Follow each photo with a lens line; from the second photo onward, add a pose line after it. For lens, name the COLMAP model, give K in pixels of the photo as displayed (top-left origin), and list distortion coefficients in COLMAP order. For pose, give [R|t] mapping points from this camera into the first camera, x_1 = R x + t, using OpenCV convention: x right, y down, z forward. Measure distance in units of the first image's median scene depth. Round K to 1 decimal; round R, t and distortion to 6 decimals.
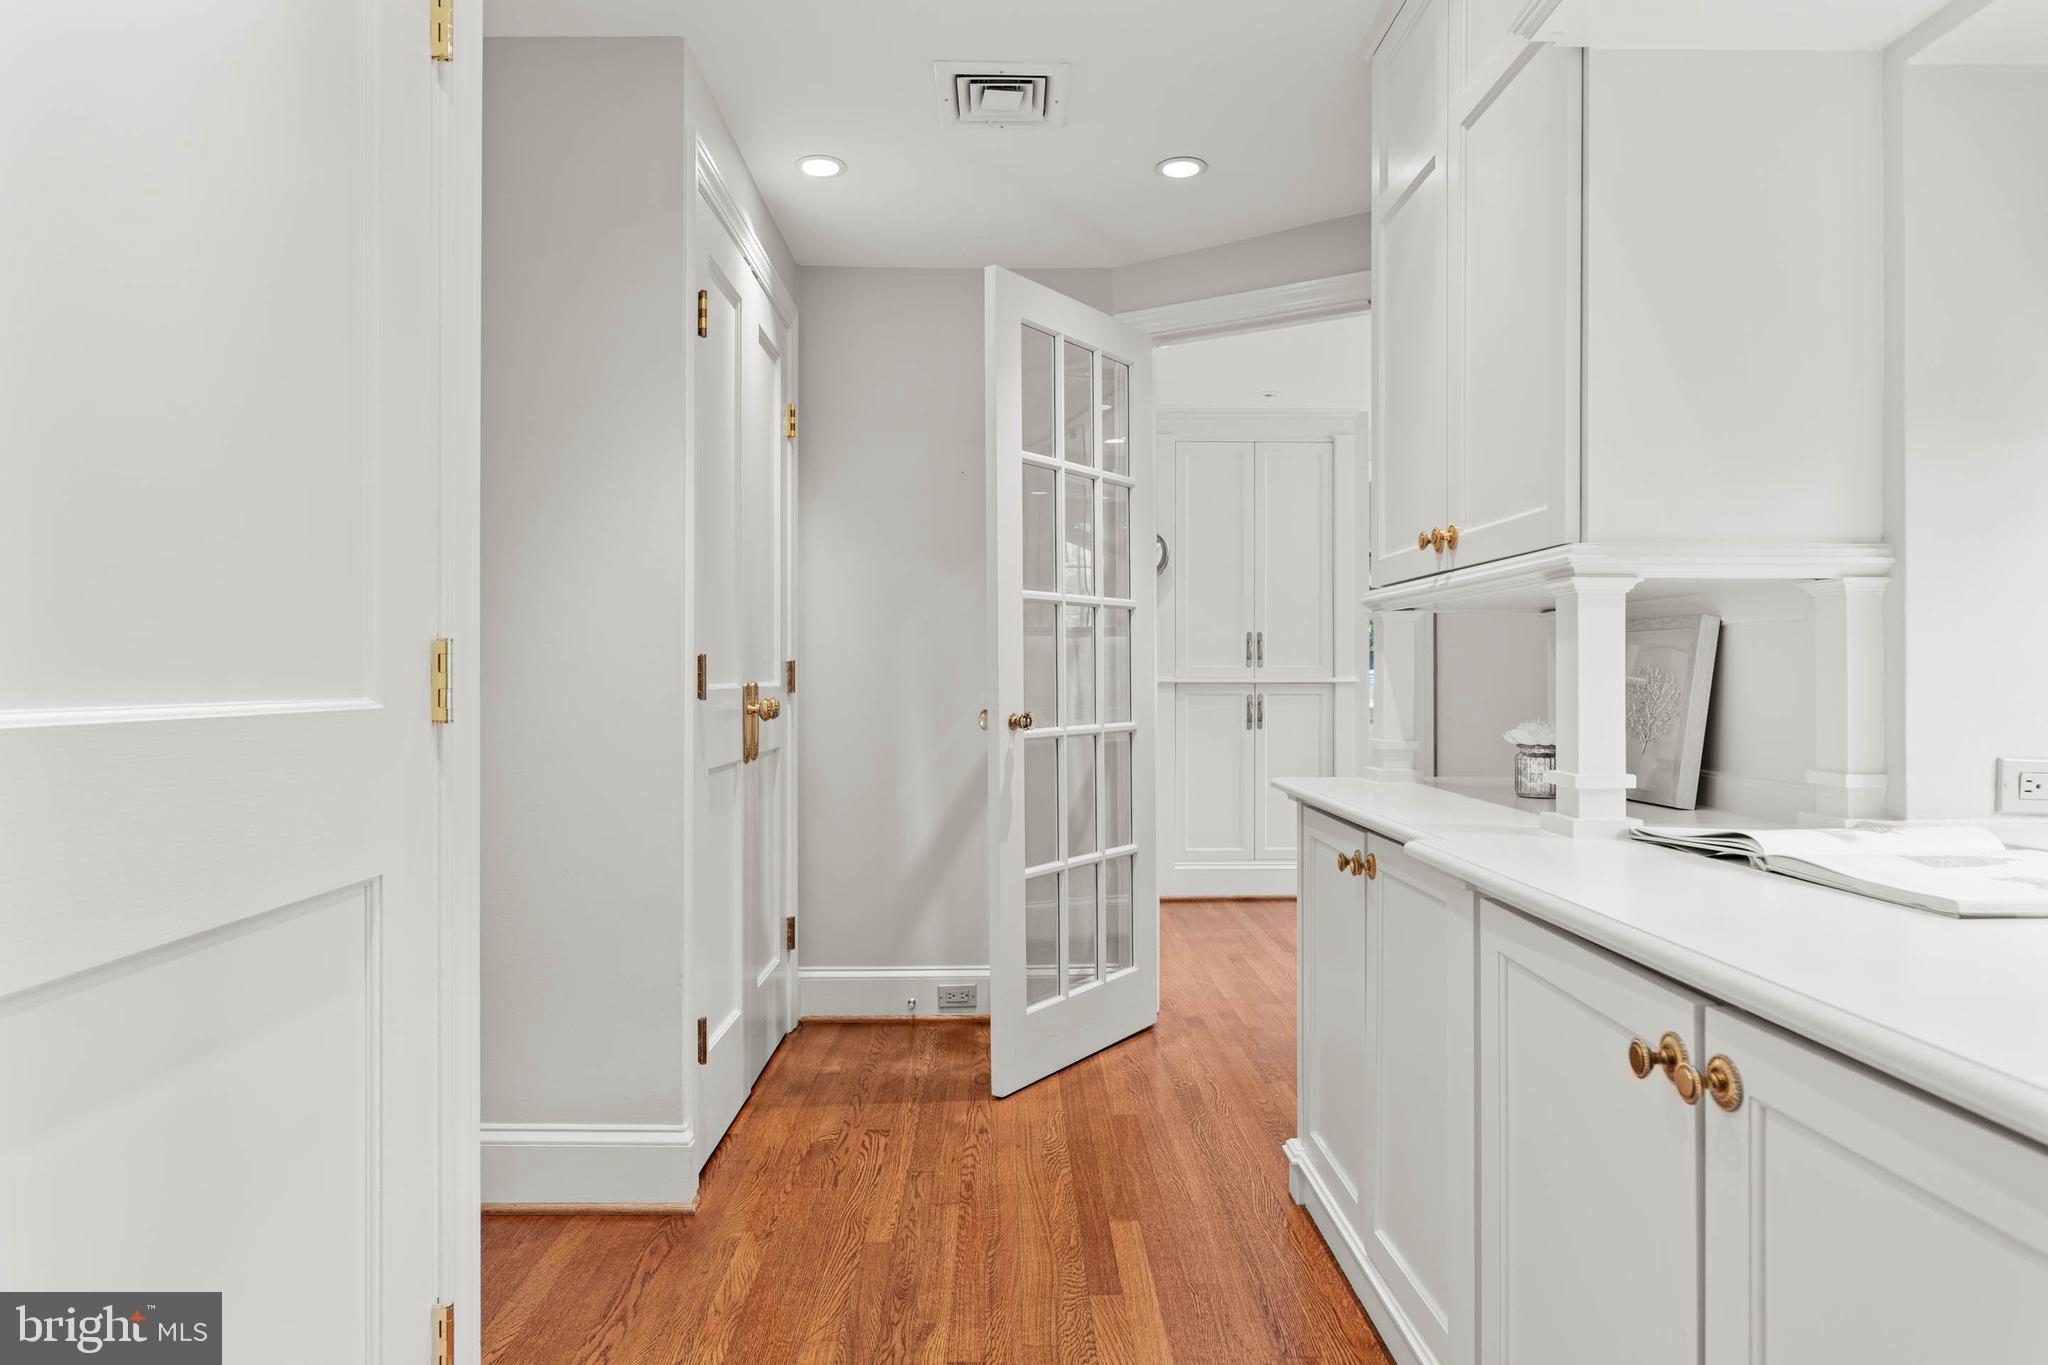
lens RADIAL K [[1196.3, 0, 1017.9], [0, 1196.3, 676.2], [0, 0, 1]] dist [-0.005318, 0.000302]
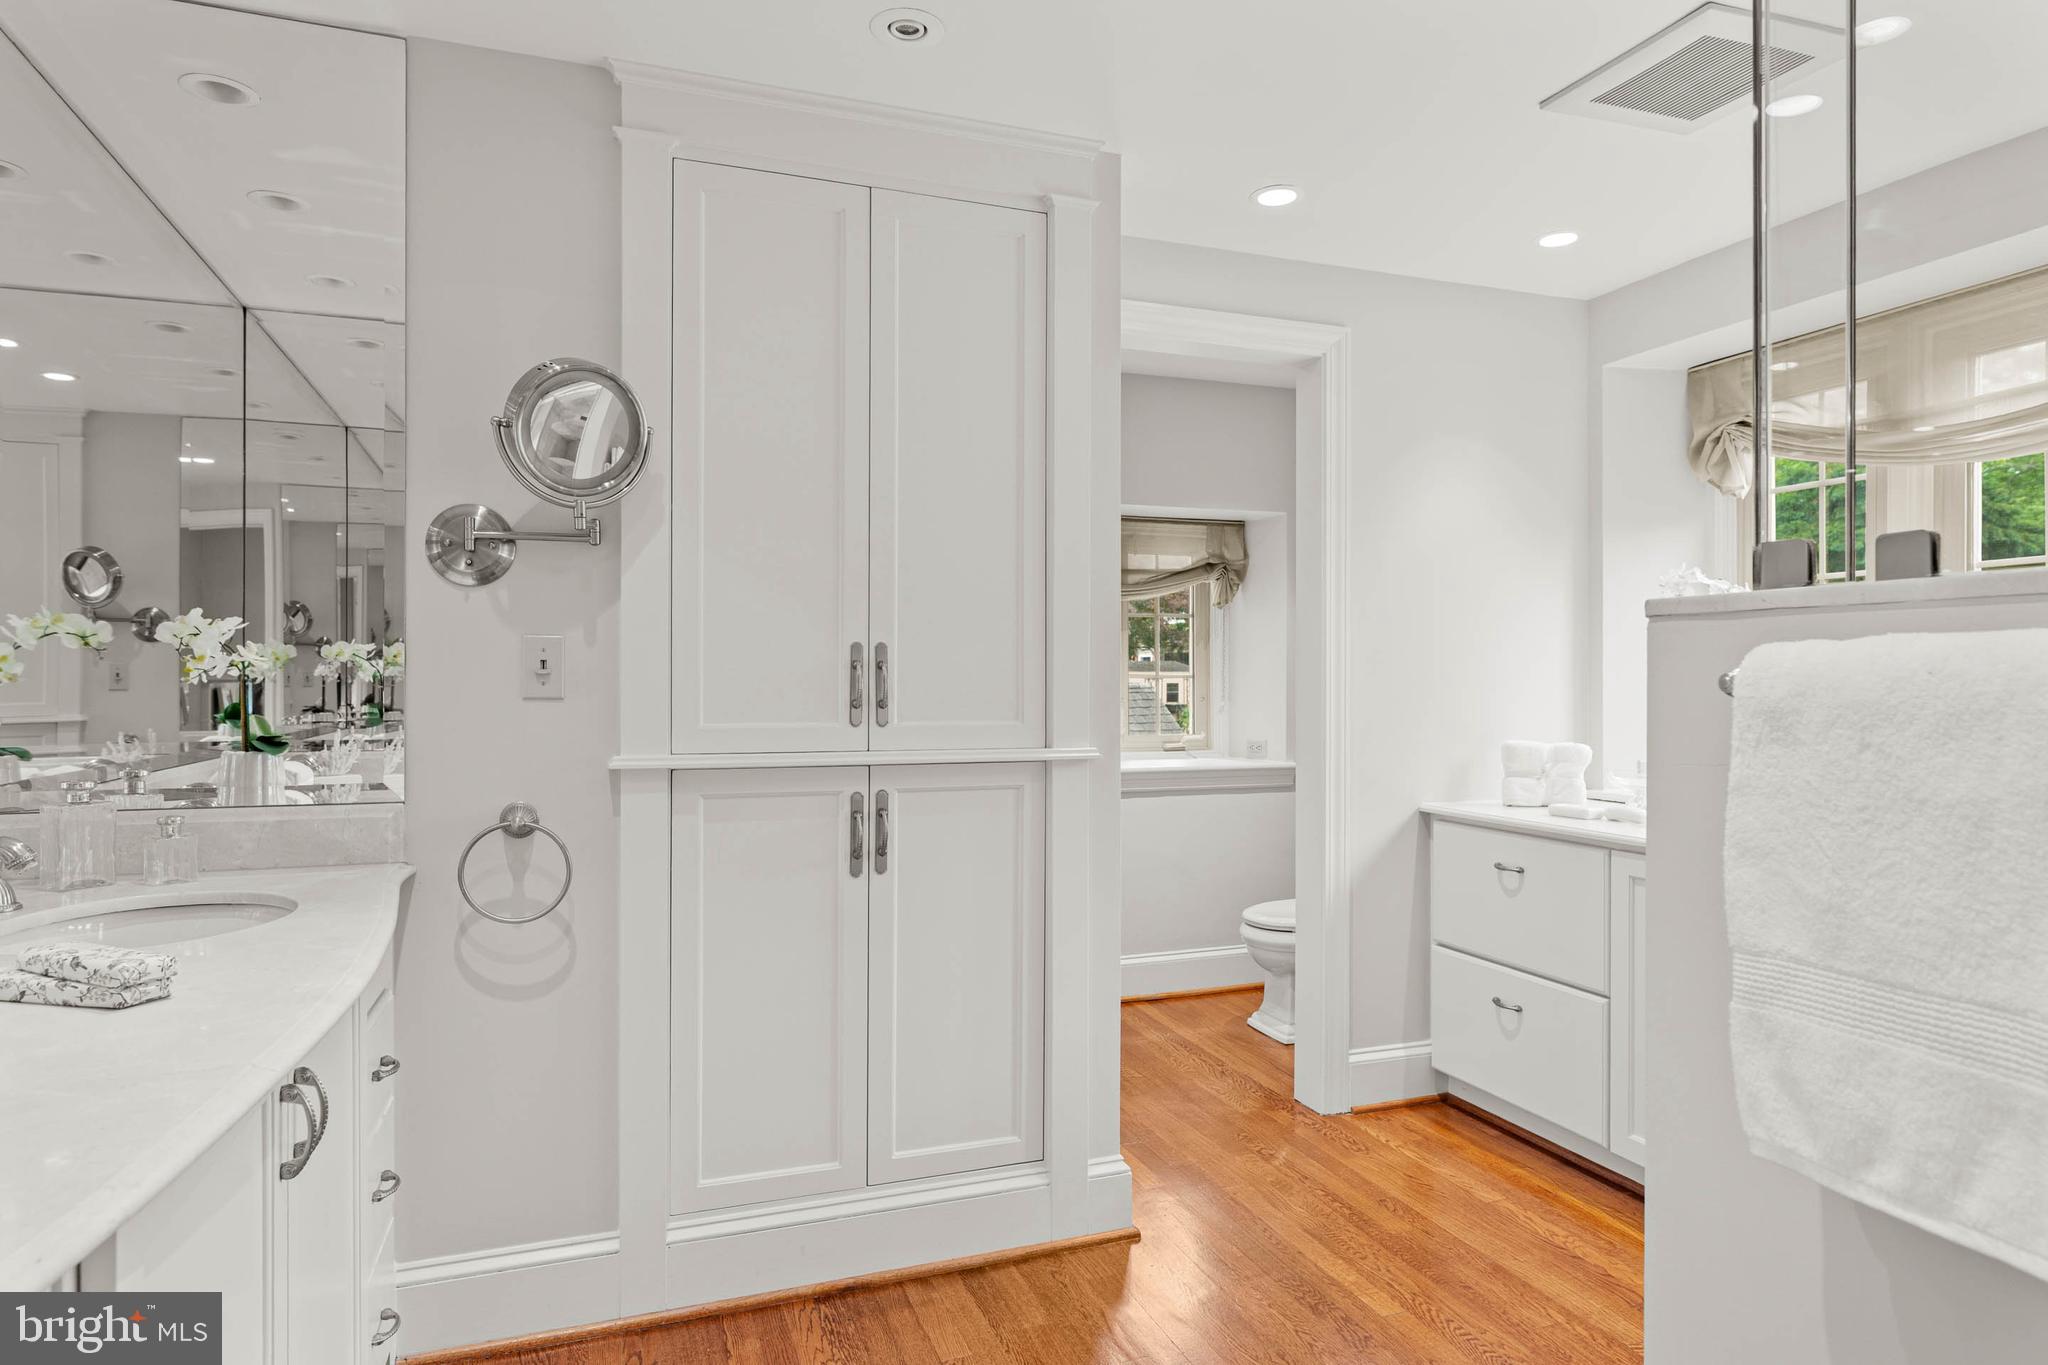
lens RADIAL K [[1196.3, 0, 1023.0], [0, 1196.3, 688.0], [0, 0, 1]] dist [-0.005318, 0.000302]
pose [[0.945987, 0.003959, 0.324181, 0.113233], [-0.001911, 0.999976, -0.006636, -0.018384], [-0.324200, 0.005659, 0.945972, 0.586549]]
